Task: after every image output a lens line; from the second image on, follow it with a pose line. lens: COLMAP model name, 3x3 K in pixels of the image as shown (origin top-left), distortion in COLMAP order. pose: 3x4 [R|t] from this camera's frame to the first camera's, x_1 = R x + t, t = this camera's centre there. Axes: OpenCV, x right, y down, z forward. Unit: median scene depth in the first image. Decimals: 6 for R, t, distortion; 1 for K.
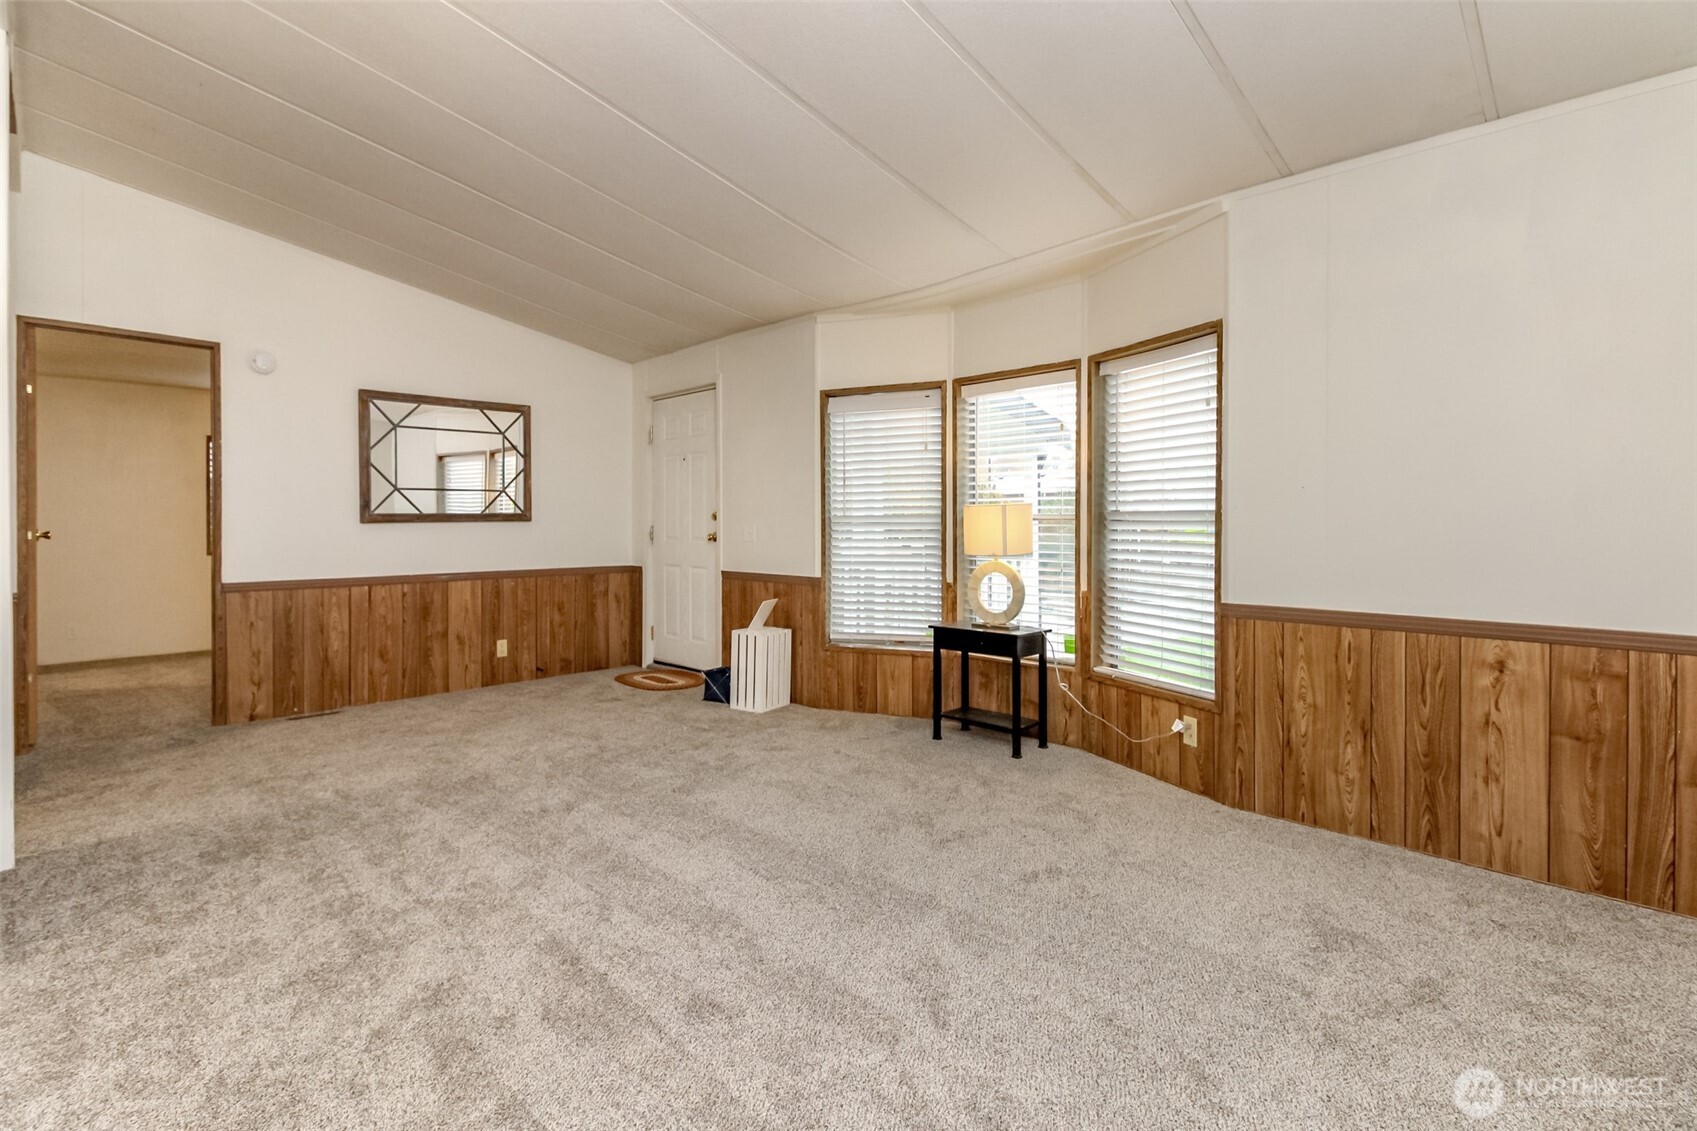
lens RADIAL K [[769.1, 0, 838.6], [0, 769.1, 518.1], [0, 0, 1]] dist [-0.001230, -0.000948]
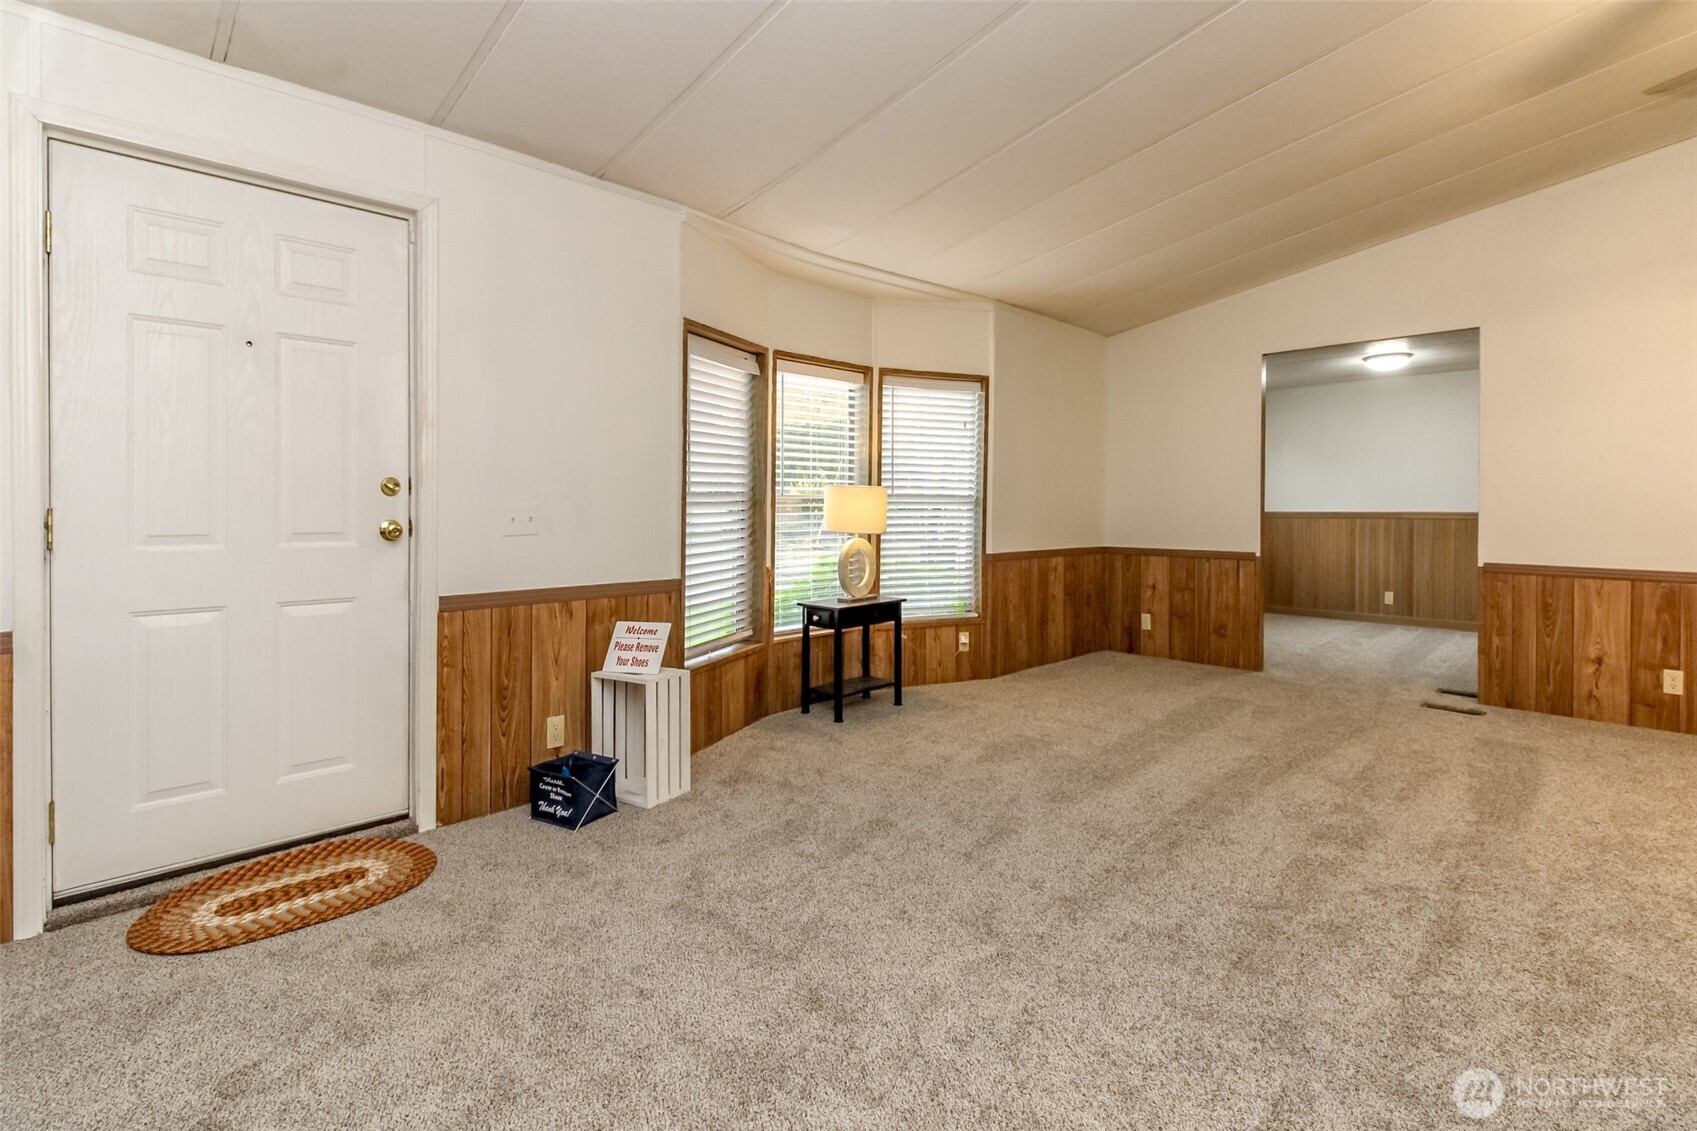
lens RADIAL K [[804.8, 0, 846.4], [0, 804.8, 502.0], [0, 0, 1]] dist [0.013662, -0.000446]
pose [[0.016491, 0.002004, 0.999862, -0.829480], [-0.009133, 0.999957, -0.001853, 0.006111], [-0.999822, -0.009101, 0.016508, 0.889155]]
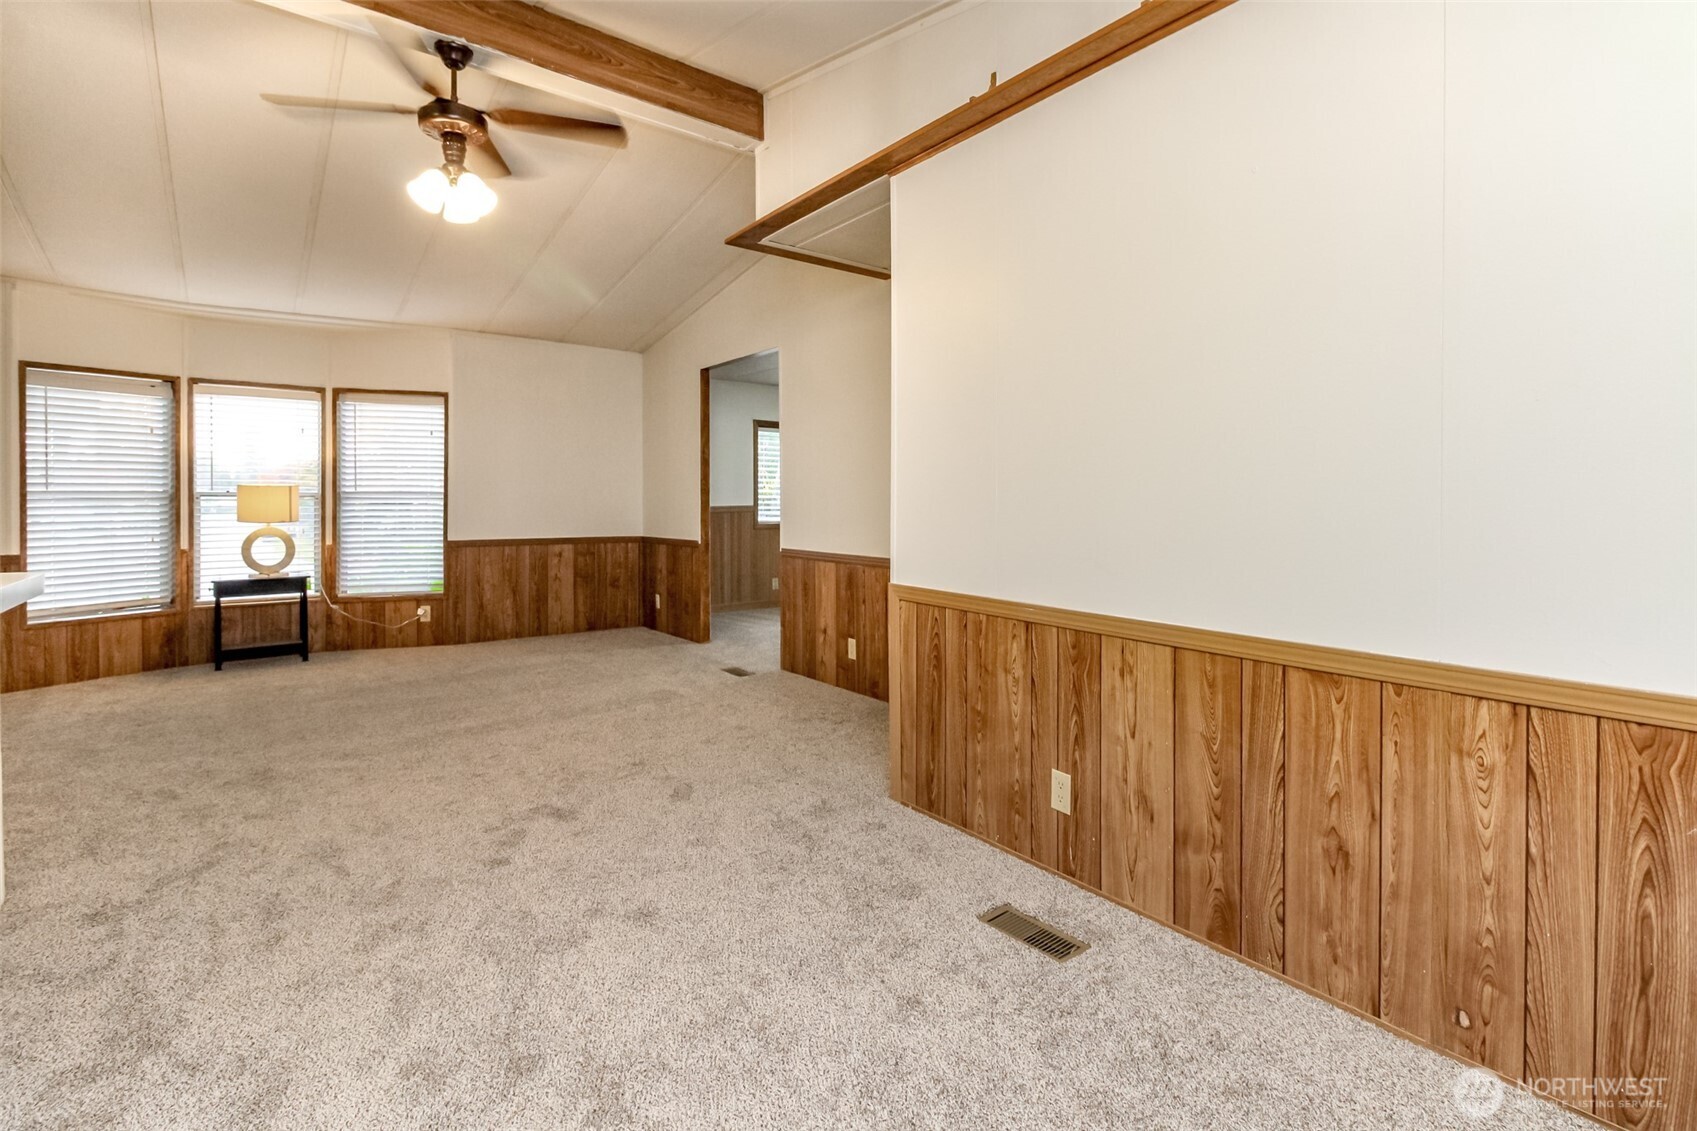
lens RADIAL K [[785.1, 0, 849.0], [0, 785.1, 507.9], [0, 0, 1]] dist [-0.000042, -0.001346]
pose [[0.124559, -0.009153, 0.992170, -0.923836], [-0.006027, 0.999932, 0.009982, 0.002109], [-0.992194, -0.007223, 0.124496, -0.162630]]
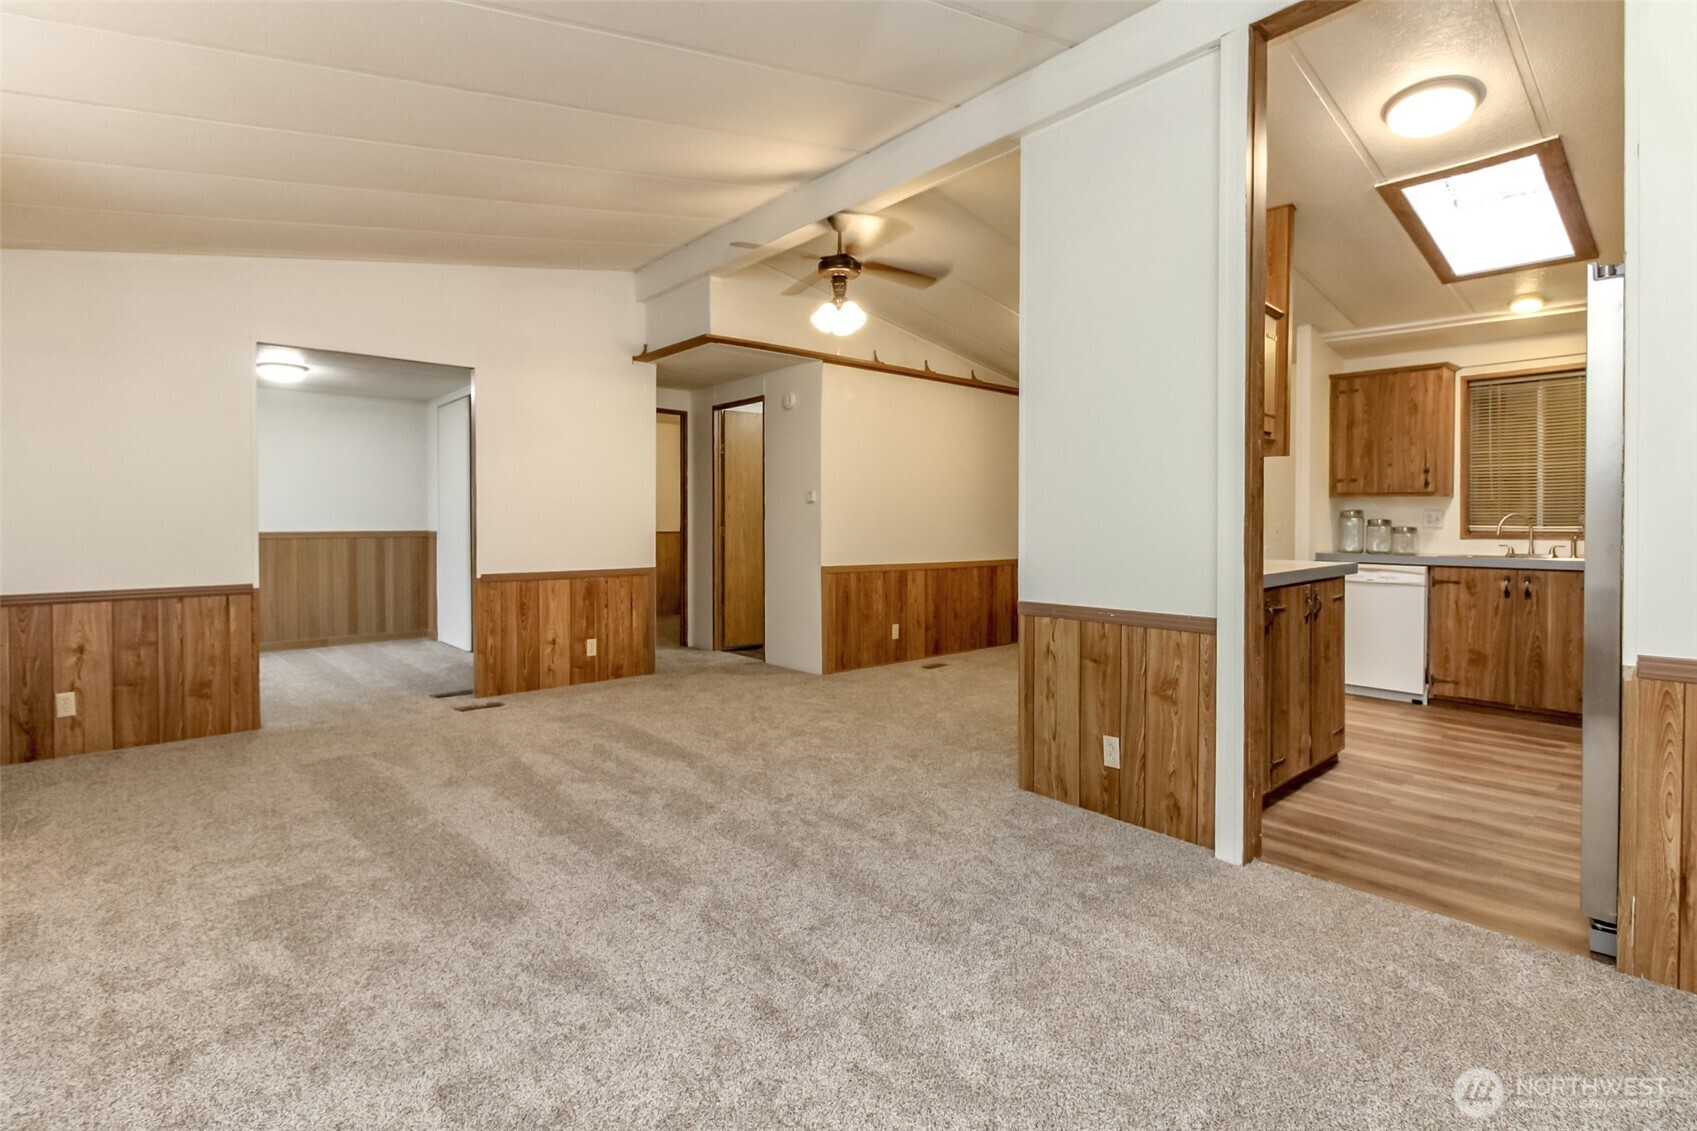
lens RADIAL K [[793.2, 0, 846.2], [0, 793.2, 531.1], [0, 0, 1]] dist [0.018453, -0.012350]
pose [[-0.998093, 0.002636, 0.061668, -0.378316], [0.002832, 0.999991, 0.003088, 0.009137], [-0.061659, 0.003257, -0.998092, 1.223757]]
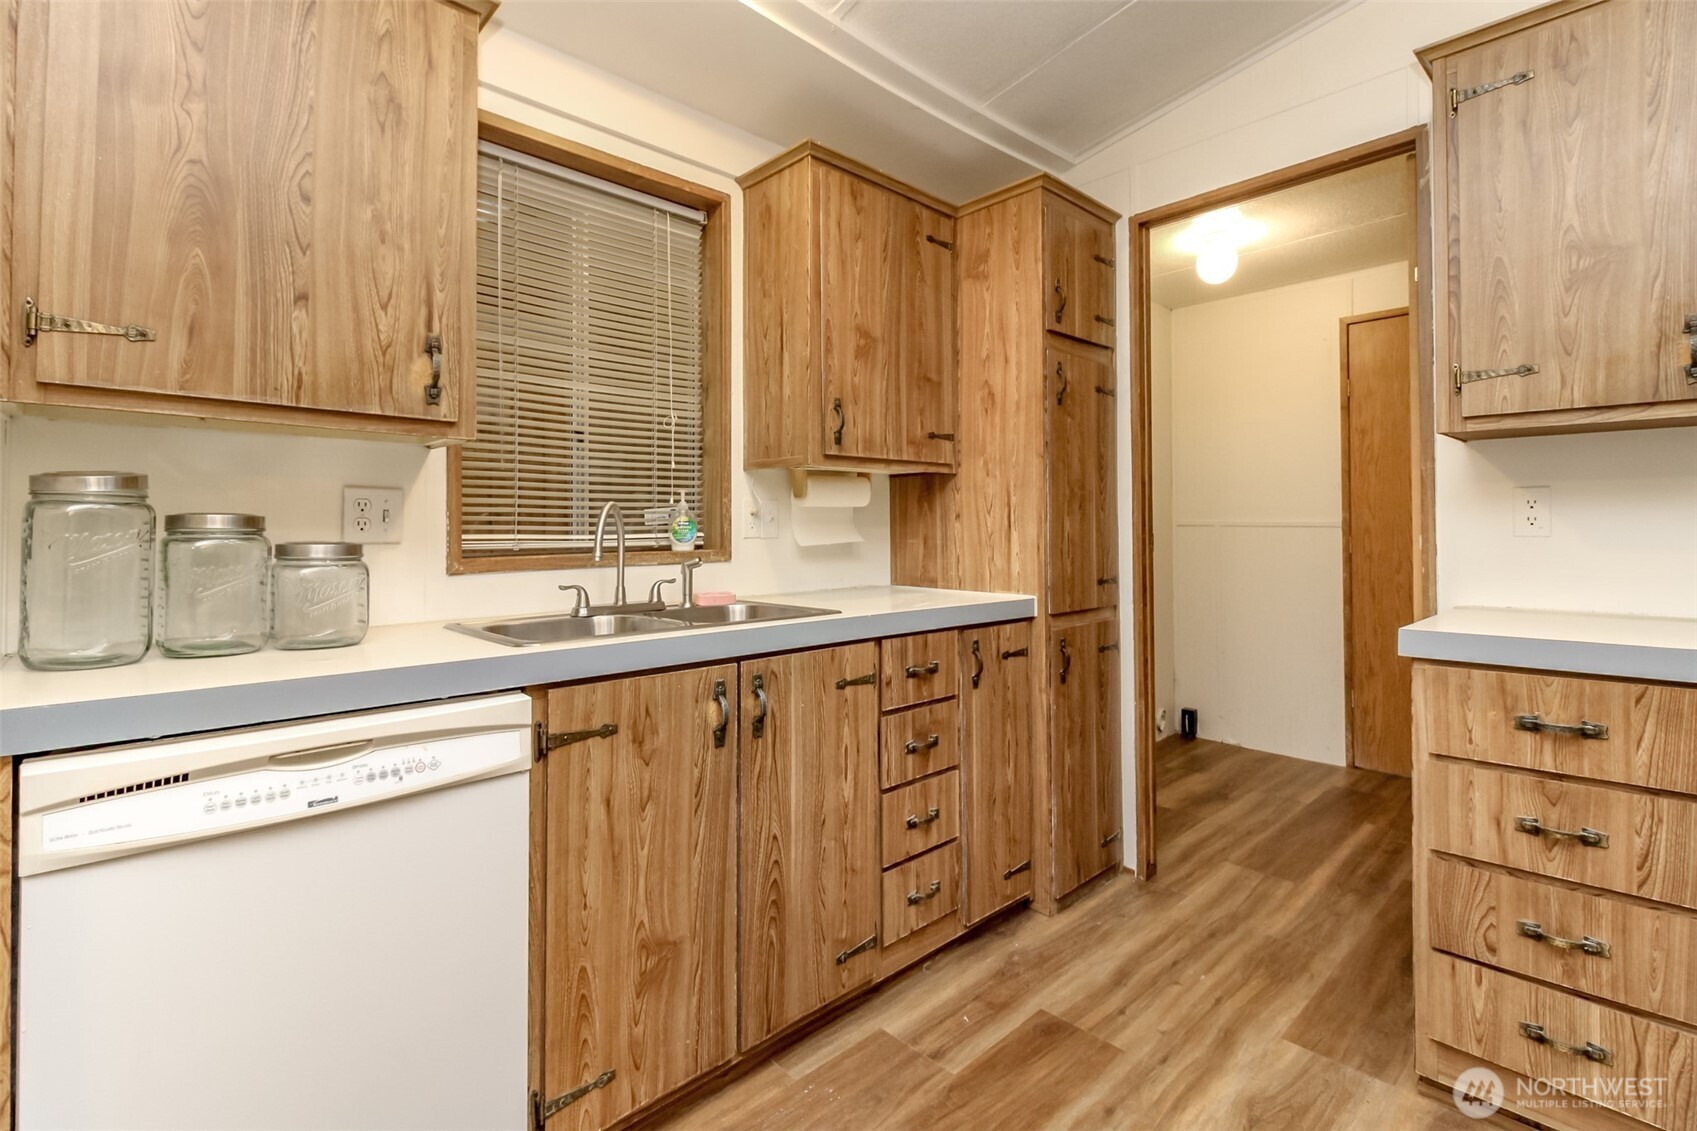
lens RADIAL K [[781.8, 0, 832.8], [0, 781.8, 514.7], [0, 0, 1]] dist [-0.000461, -0.000879]
pose [[-0.048509, -0.008563, -0.998786, -0.850246], [0.009527, 0.999914, -0.009035, 0.002239], [0.998777, -0.009953, -0.048424, 0.154572]]
